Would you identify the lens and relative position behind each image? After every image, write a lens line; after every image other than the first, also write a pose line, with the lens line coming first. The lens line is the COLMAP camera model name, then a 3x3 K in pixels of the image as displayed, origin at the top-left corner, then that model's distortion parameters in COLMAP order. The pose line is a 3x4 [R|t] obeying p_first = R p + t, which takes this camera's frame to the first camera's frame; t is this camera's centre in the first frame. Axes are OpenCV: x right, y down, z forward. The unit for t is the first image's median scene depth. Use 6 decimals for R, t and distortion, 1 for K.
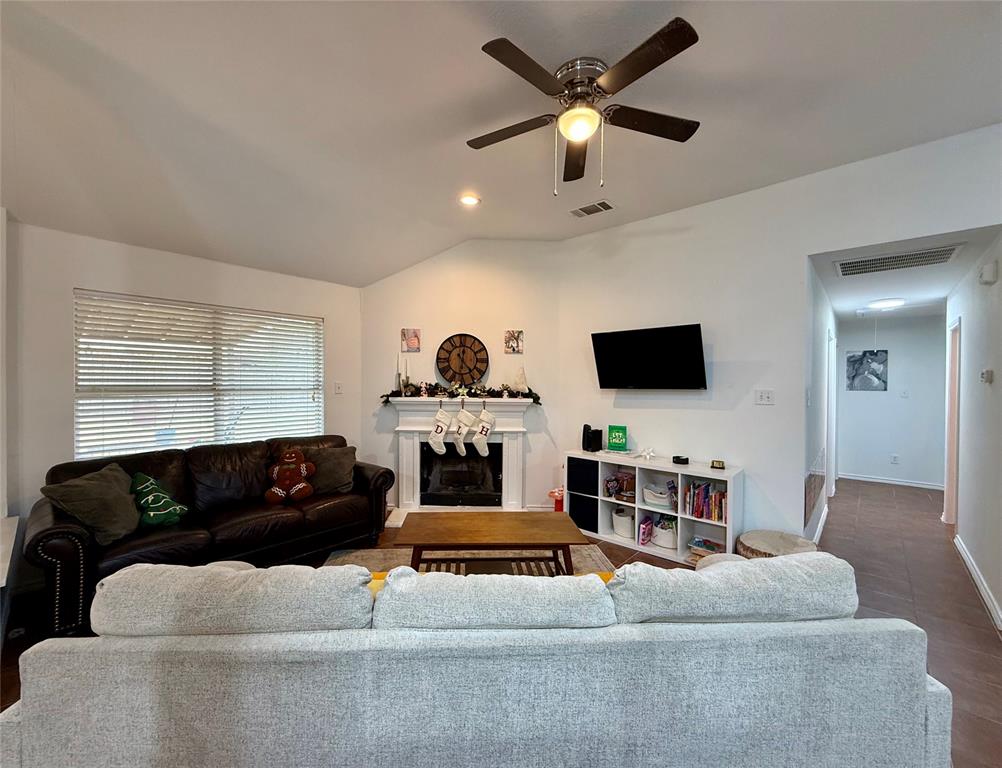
lens RADIAL K [[407.7, 0, 487.2], [0, 407.7, 383.1], [0, 0, 1]] dist [-0.000488, -0.000175]
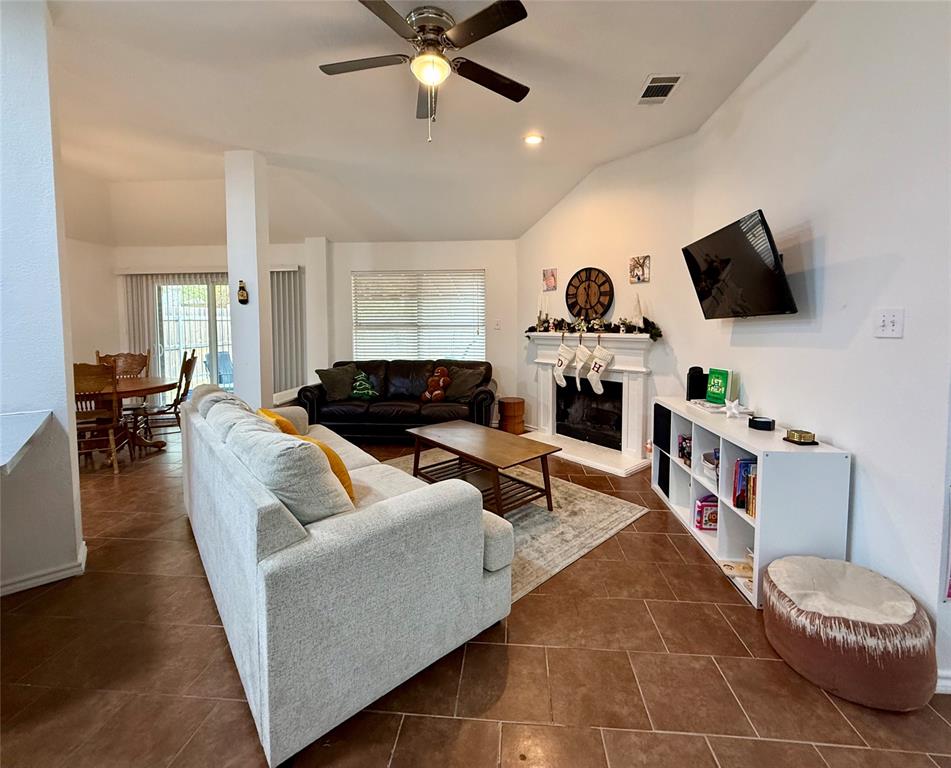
lens RADIAL K [[406.3, 0, 483.0], [0, 406.3, 348.0], [0, 0, 1]] dist [-0.000412, -0.000040]
pose [[0.619541, 0.030209, -0.784383, 0.562842], [0.003326, 0.999149, 0.041107, 0.031232], [0.784957, -0.028076, 0.618913, 0.195451]]
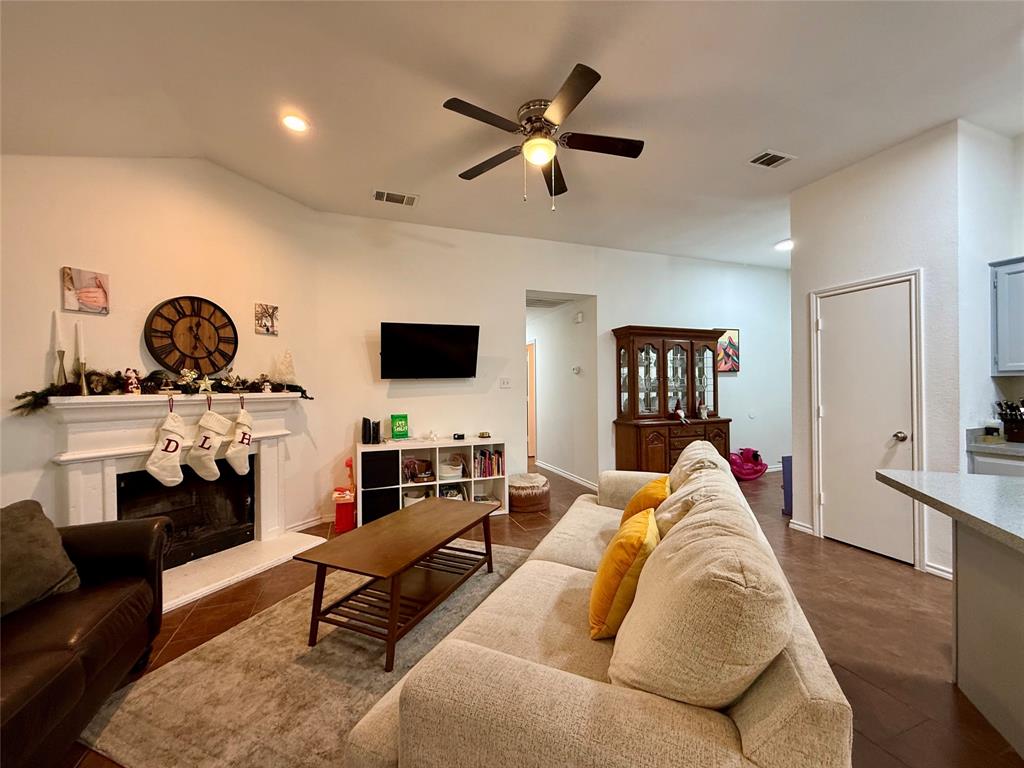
lens RADIAL K [[407.9, 0, 509.9], [0, 407.9, 383.4], [0, 0, 1]] dist [-0.000903, 0.000099]
pose [[0.443617, -0.007466, 0.896186, -0.432460], [0.015839, 0.999874, 0.000490, 0.026604], [-0.896077, 0.013977, 0.443679, 0.259739]]
